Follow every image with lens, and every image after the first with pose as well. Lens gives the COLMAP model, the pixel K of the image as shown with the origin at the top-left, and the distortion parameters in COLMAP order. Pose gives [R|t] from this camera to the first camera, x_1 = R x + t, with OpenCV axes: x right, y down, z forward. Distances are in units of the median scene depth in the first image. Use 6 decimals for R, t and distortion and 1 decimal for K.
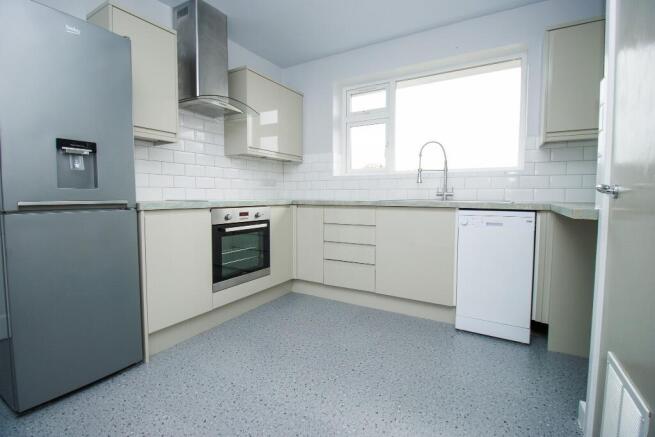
lens RADIAL K [[302.7, 0, 326.3], [0, 302.7, 210.6], [0, 0, 1]] dist [-0.000357, -0.000138]
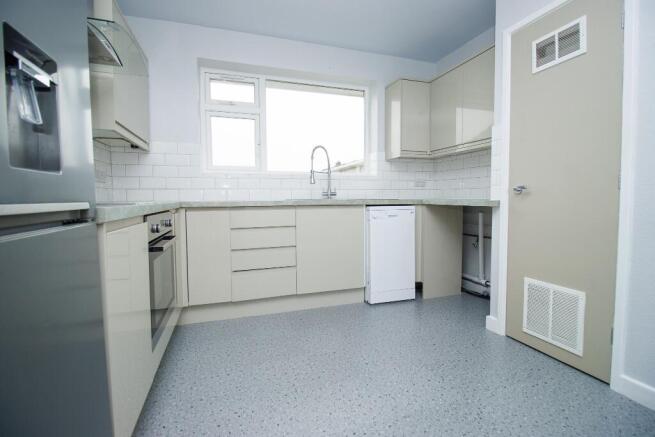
lens RADIAL K [[302.7, 0, 326.3], [0, 302.7, 210.6], [0, 0, 1]] dist [-0.000357, -0.000138]
pose [[0.664152, -0.039544, 0.746551, -0.465499], [0.046428, 0.998854, 0.011605, -0.005733], [-0.746155, 0.026953, 0.665227, 0.255237]]
